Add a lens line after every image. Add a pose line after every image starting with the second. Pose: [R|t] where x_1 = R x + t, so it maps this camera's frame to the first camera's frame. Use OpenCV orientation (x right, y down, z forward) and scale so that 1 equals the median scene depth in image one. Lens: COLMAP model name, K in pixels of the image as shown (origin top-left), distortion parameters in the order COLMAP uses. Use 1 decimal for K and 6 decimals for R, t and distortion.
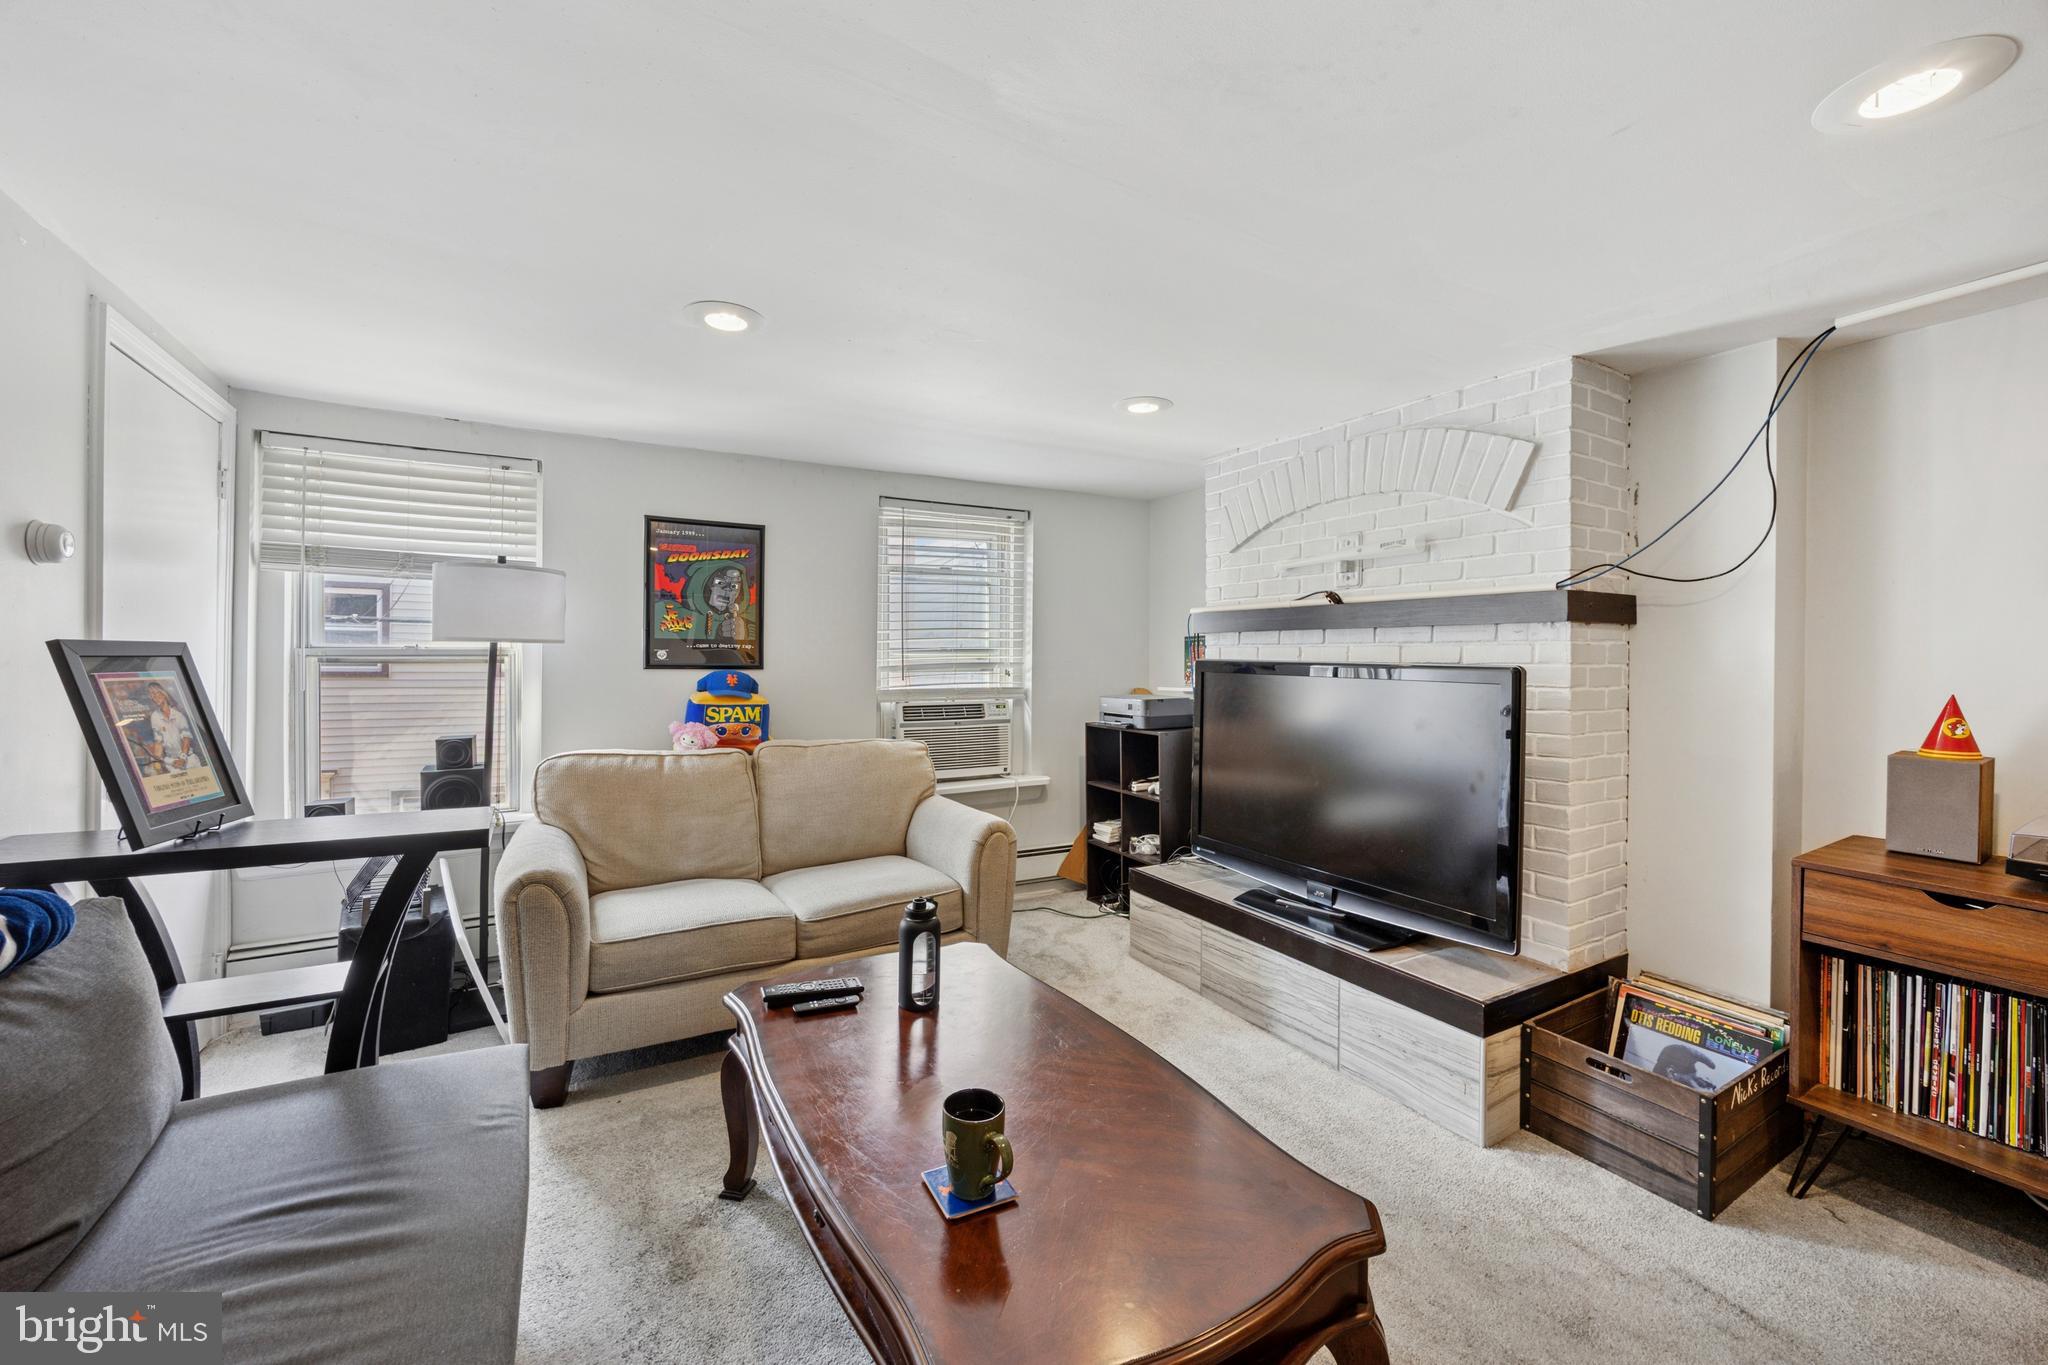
lens RADIAL K [[804.0, 0, 1025.4], [0, 804.0, 665.8], [0, 0, 1]] dist [-0.001728, -0.000018]
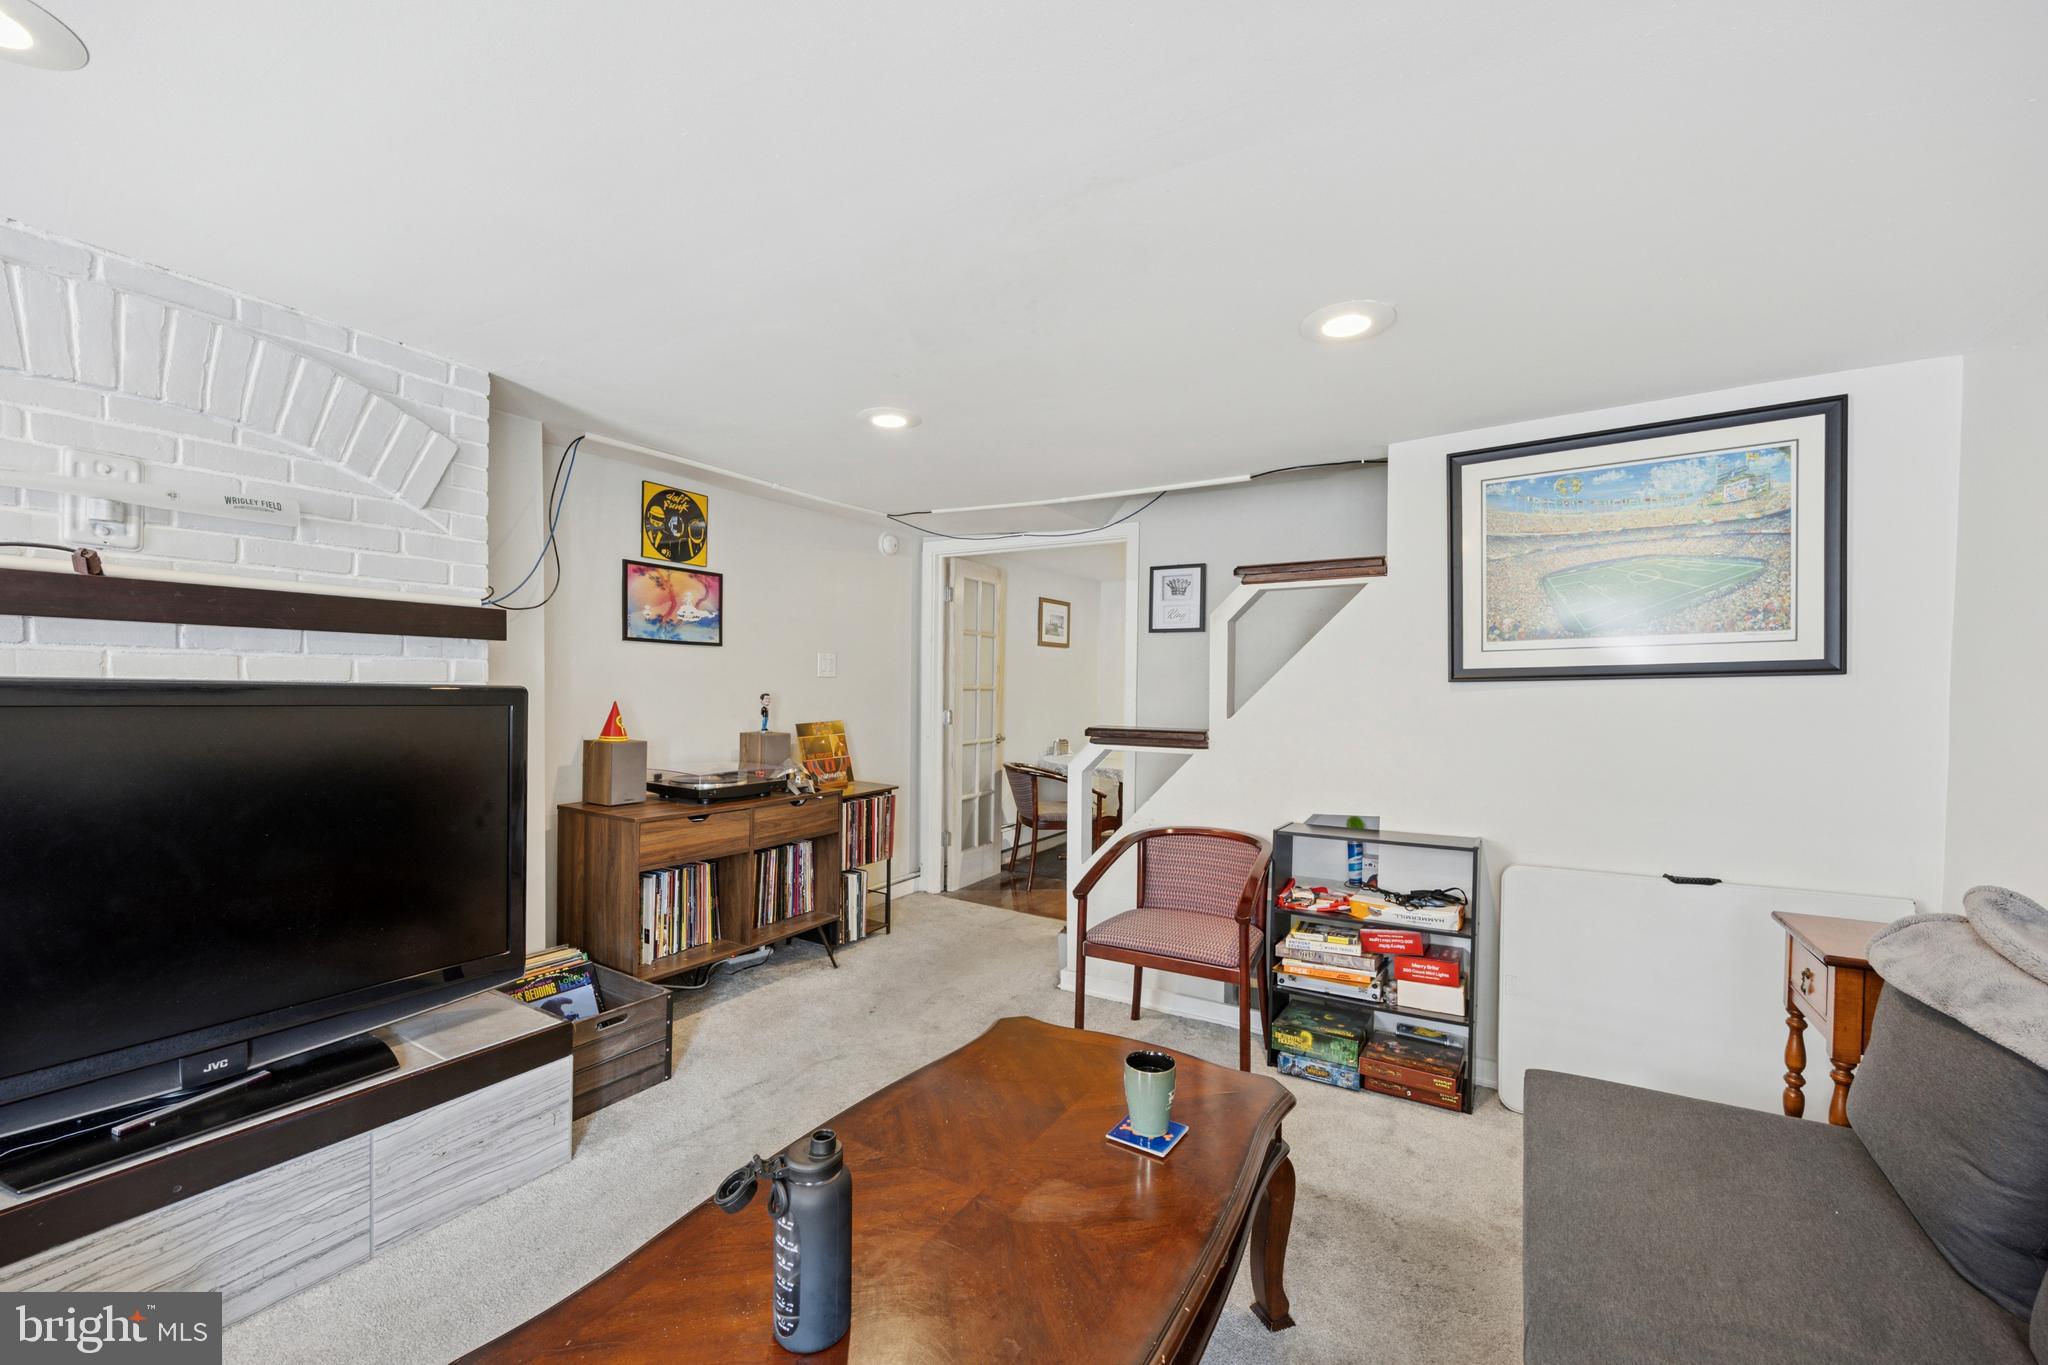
lens RADIAL K [[804.0, 0, 1022.4], [0, 804.0, 711.9], [0, 0, 1]] dist [-0.001728, -0.000018]
pose [[-0.473065, -0.044585, 0.879899, -0.365879], [-0.010738, 0.998936, 0.044844, -0.012092], [-0.880962, 0.011766, -0.473041, 0.626095]]
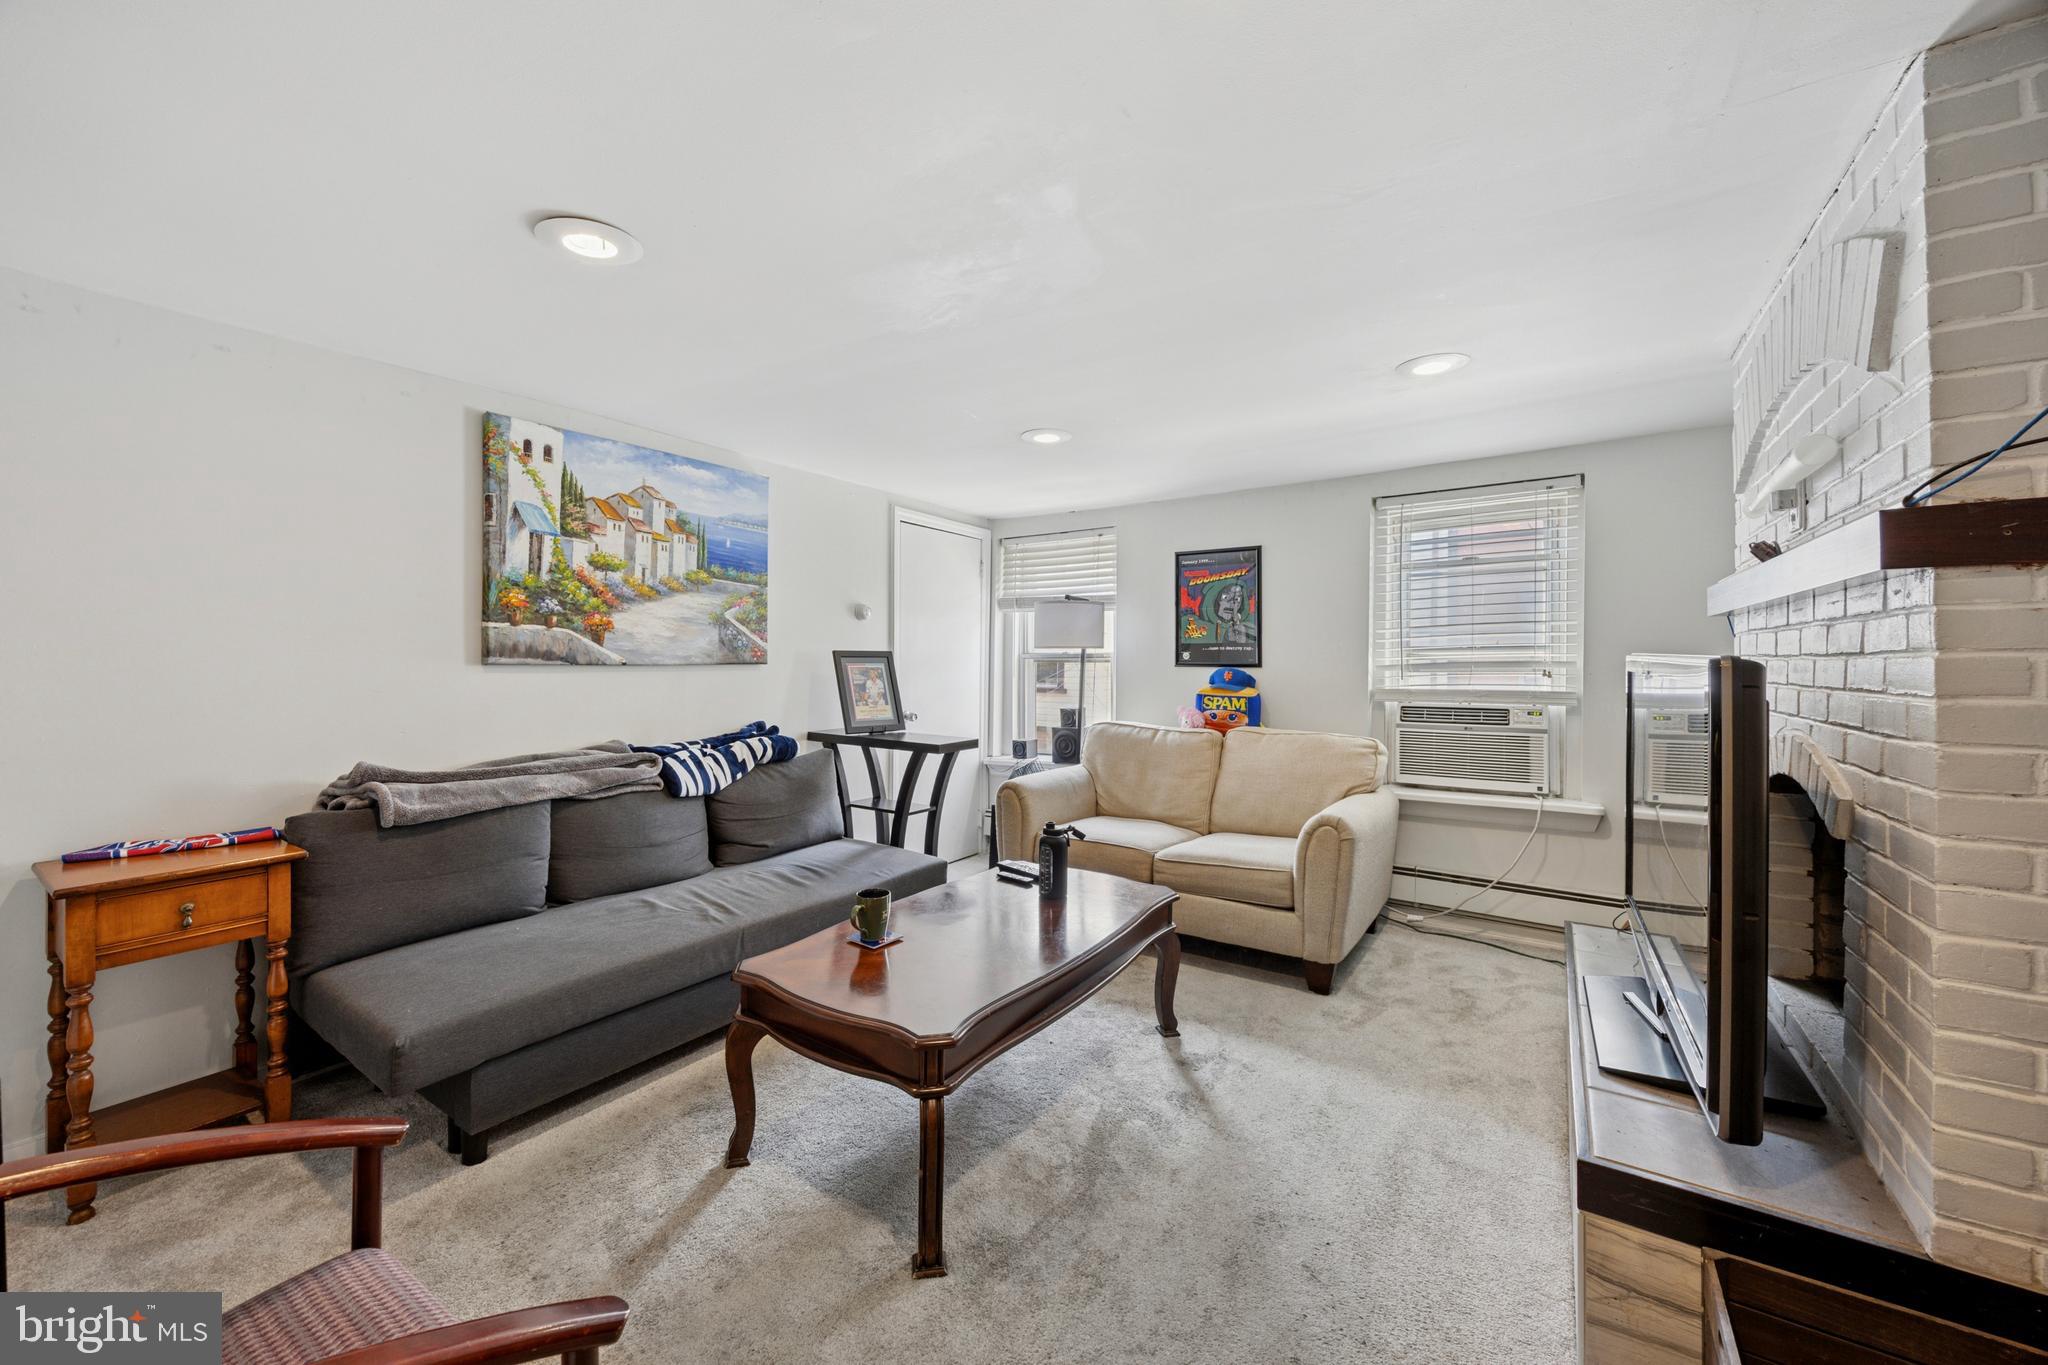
lens RADIAL K [[804.0, 0, 1018.7], [0, 804.0, 668.2], [0, 0, 1]] dist [-0.001728, -0.000018]
pose [[0.429763, 0.002793, -0.902937, 0.633609], [-0.007931, 0.999968, -0.000682, 0.009896], [0.902907, 0.007454, 0.429772, 0.184872]]
